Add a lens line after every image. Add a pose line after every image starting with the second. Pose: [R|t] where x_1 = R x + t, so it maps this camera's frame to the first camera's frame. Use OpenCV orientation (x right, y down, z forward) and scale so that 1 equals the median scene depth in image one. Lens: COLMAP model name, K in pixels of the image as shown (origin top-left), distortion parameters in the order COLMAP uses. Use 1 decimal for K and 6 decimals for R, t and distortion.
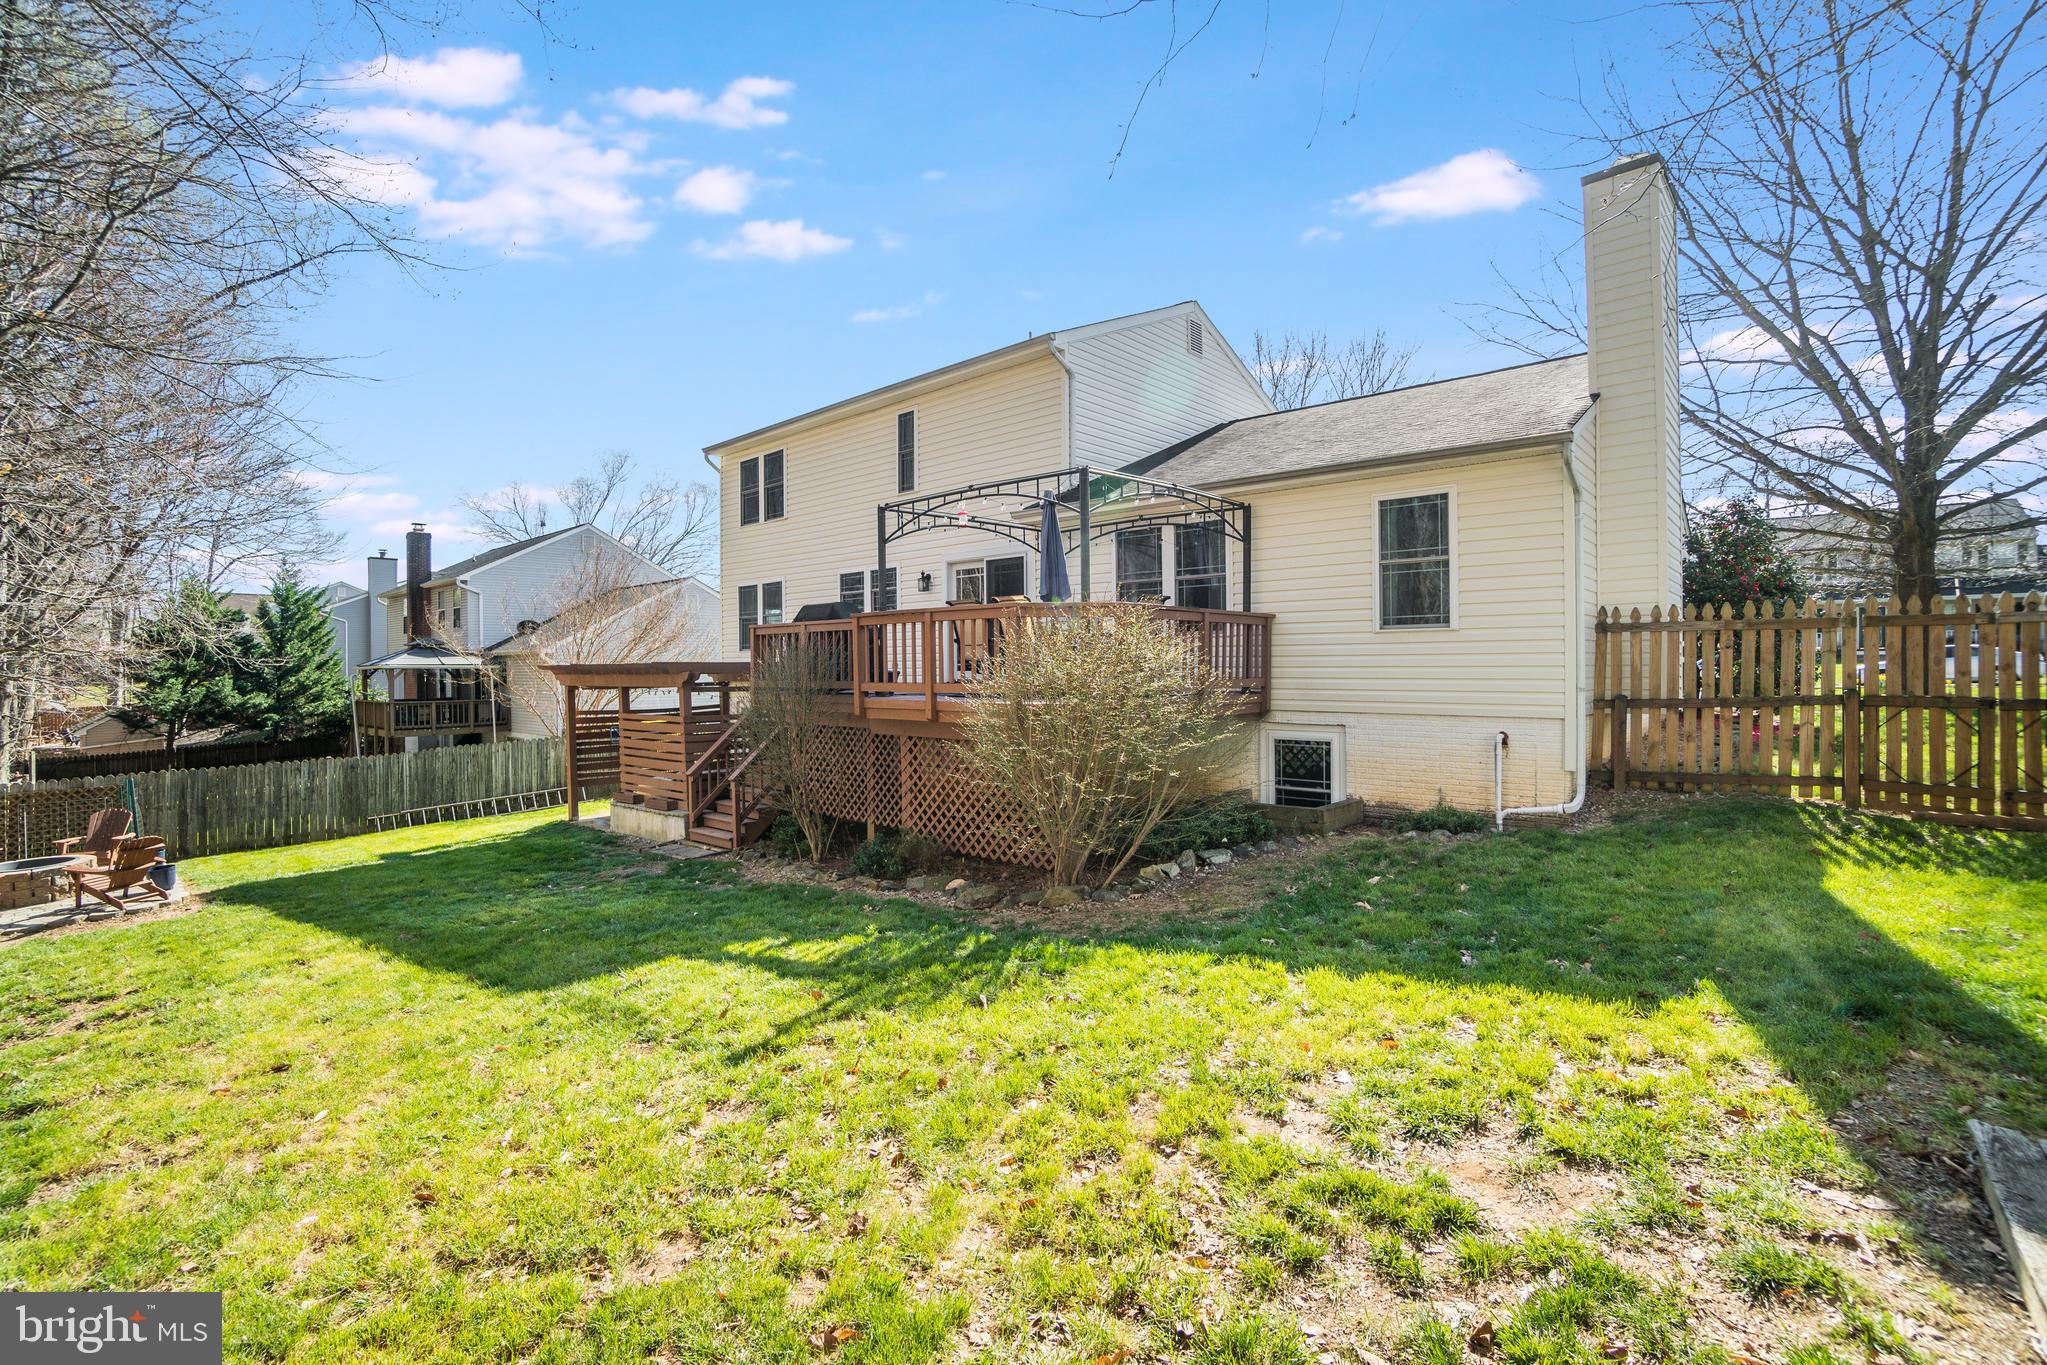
lens RADIAL K [[912.3, 0, 1020.9], [0, 912.3, 676.5], [0, 0, 1]] dist [0.001432, 0.000169]
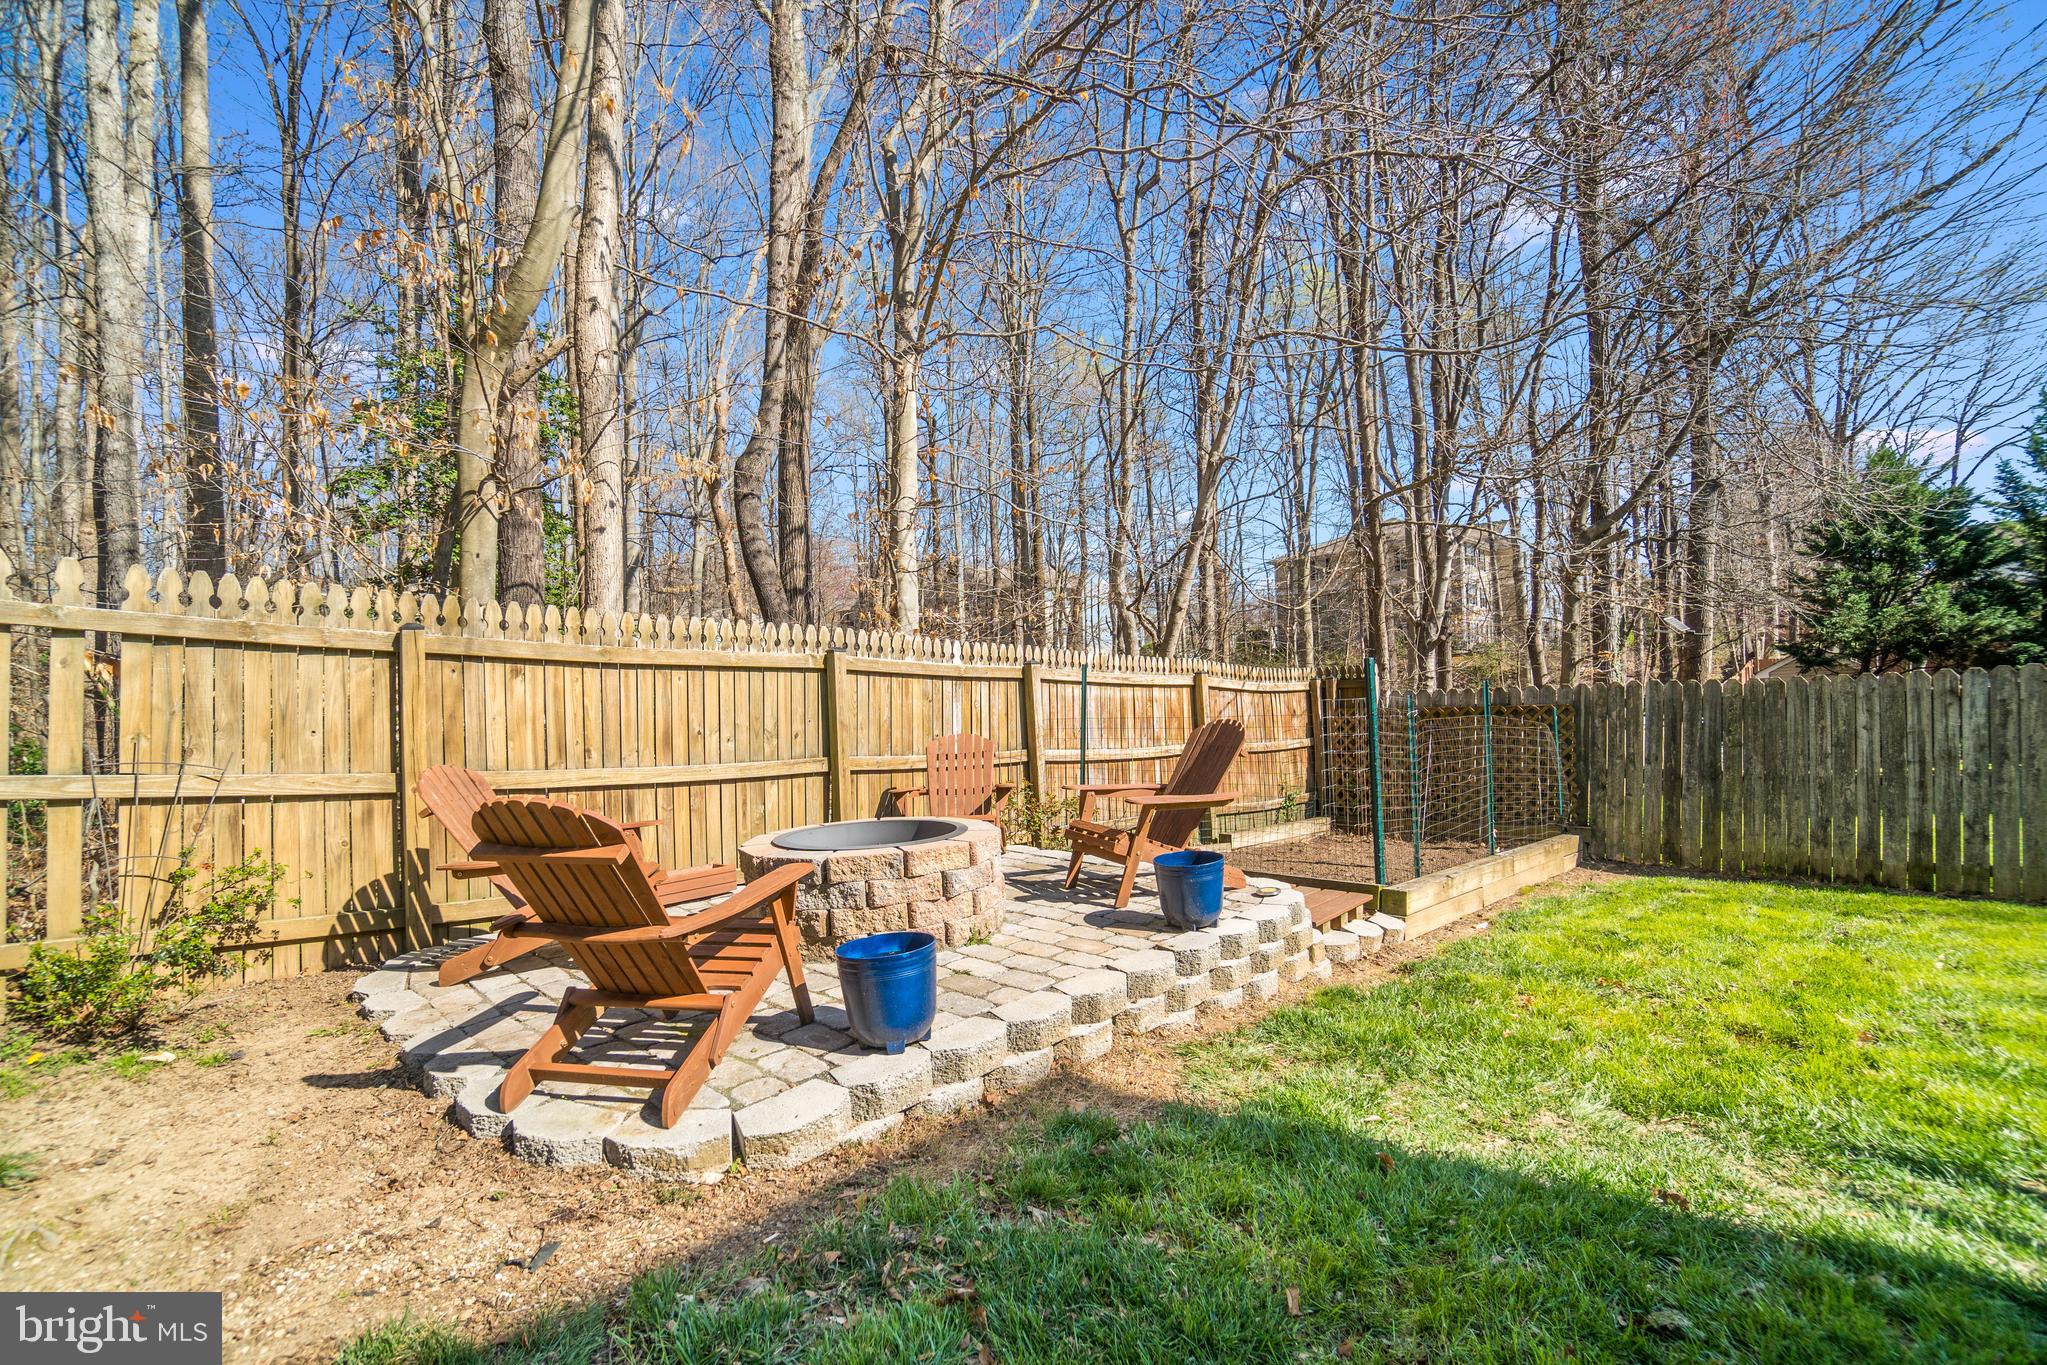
lens RADIAL K [[912.3, 0, 1017.7], [0, 912.3, 684.0], [0, 0, 1]] dist [0.001432, 0.000169]
pose [[0.005520, 0.002381, -0.999982, -0.260800], [0.018258, 0.999830, 0.002482, 0.055746], [0.999818, -0.018271, 0.005476, 0.380956]]
